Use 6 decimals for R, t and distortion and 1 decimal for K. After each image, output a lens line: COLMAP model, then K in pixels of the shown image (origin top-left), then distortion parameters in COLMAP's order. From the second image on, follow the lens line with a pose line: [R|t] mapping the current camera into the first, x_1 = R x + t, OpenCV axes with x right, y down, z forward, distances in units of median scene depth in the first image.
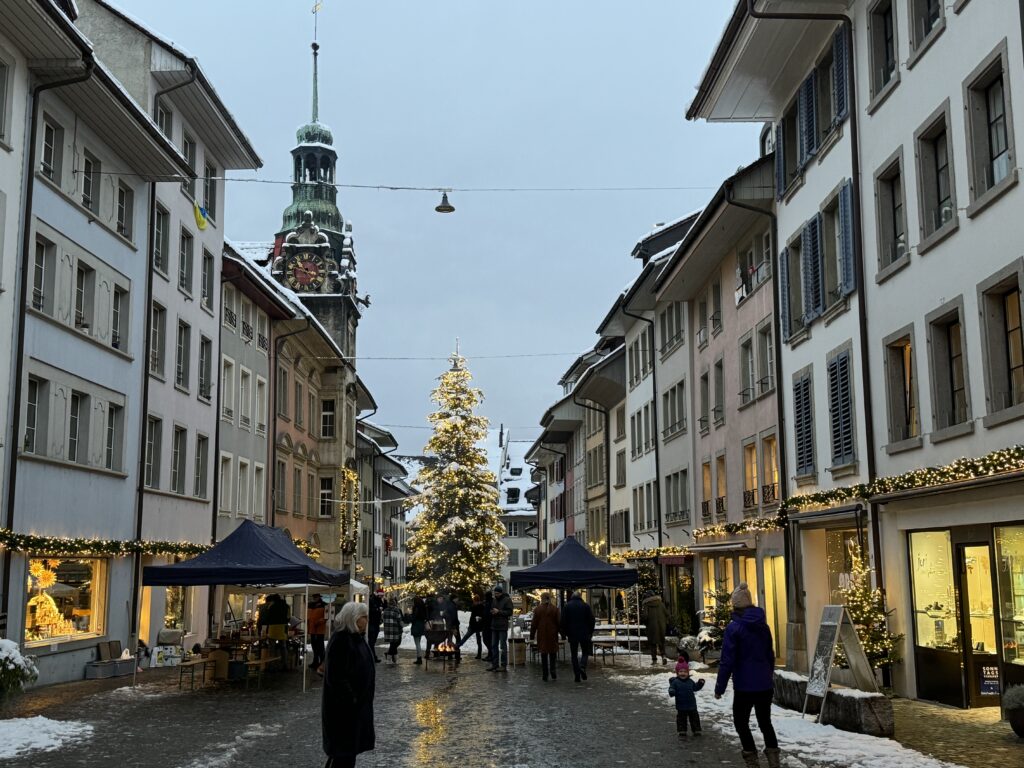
lens RADIAL K [[1139.5, 0, 512.0], [0, 1139.5, 384.0], [0, 0, 1]] dist [0.130172, 0.010152]
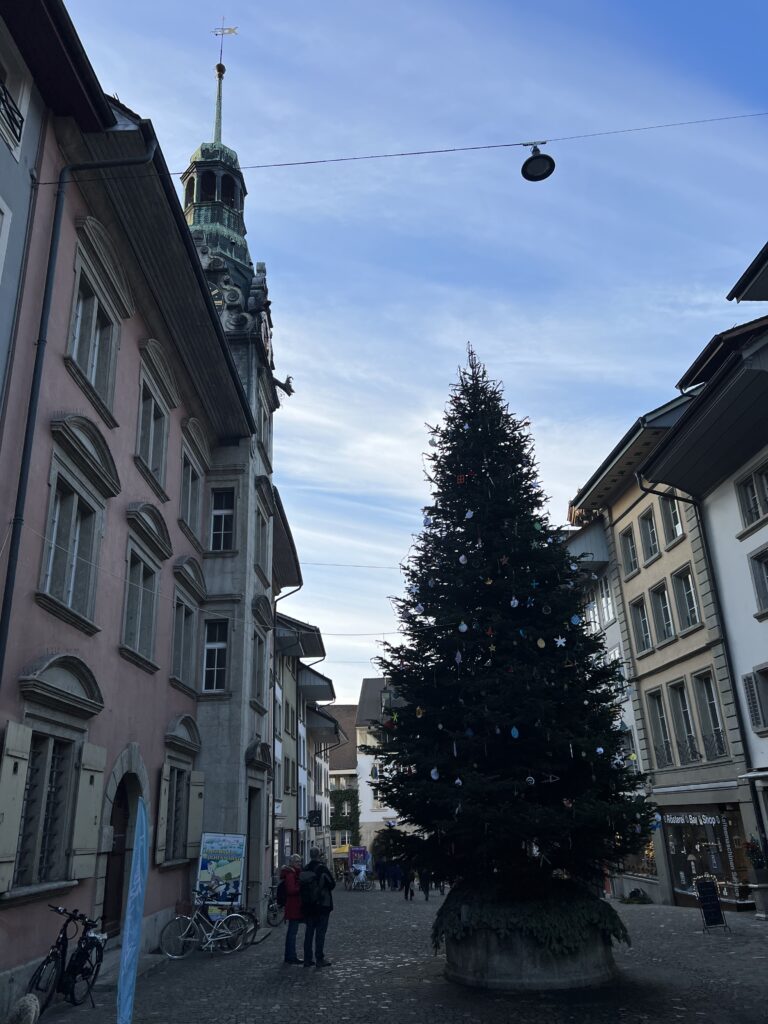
lens RADIAL K [[783.8, 0, 384.0], [0, 783.8, 512.0], [0, 0, 1]] dist [0.004231, -0.007974]
pose [[0.999470, -0.032506, 0.001829, -0.080320], [0.032125, 0.975535, -0.217484, 0.113259], [0.005285, 0.217427, 0.976062, 0.613575]]
